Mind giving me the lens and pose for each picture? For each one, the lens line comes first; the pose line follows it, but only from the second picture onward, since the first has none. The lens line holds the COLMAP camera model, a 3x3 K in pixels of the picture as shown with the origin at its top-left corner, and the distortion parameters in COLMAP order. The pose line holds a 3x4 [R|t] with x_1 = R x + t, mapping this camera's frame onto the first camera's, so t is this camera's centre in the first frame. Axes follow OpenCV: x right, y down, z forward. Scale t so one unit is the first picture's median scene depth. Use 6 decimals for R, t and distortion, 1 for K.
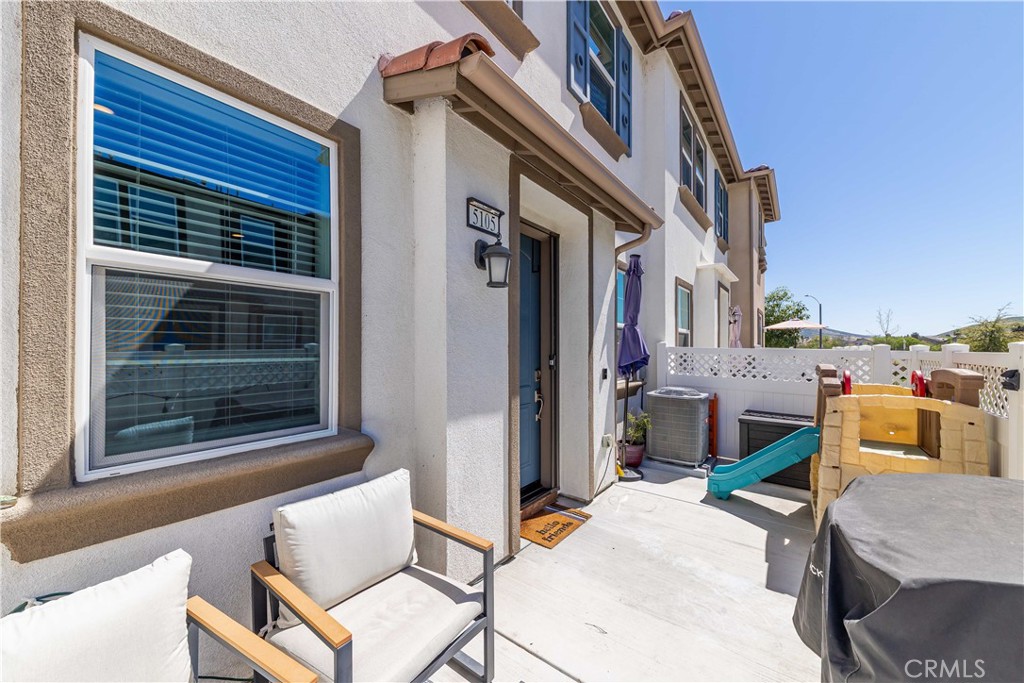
lens RADIAL K [[380.4, 0, 522.3], [0, 380.4, 341.5], [0, 0, 1]] dist [-0.000128, -0.000418]
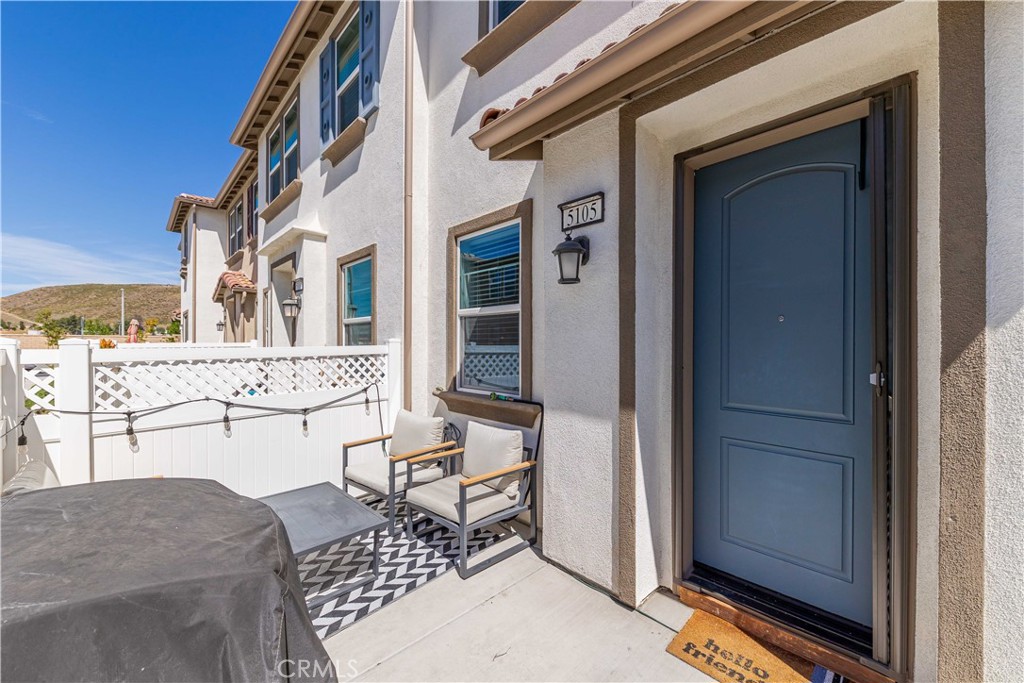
lens RADIAL K [[402.7, 0, 504.3], [0, 402.7, 341.2], [0, 0, 1]] dist [0.001000, -0.000609]
pose [[-0.193849, -0.009415, -0.980986, 1.205174], [0.012789, 0.999845, -0.012124, 0.018909], [0.980948, -0.014896, -0.193698, 1.276976]]
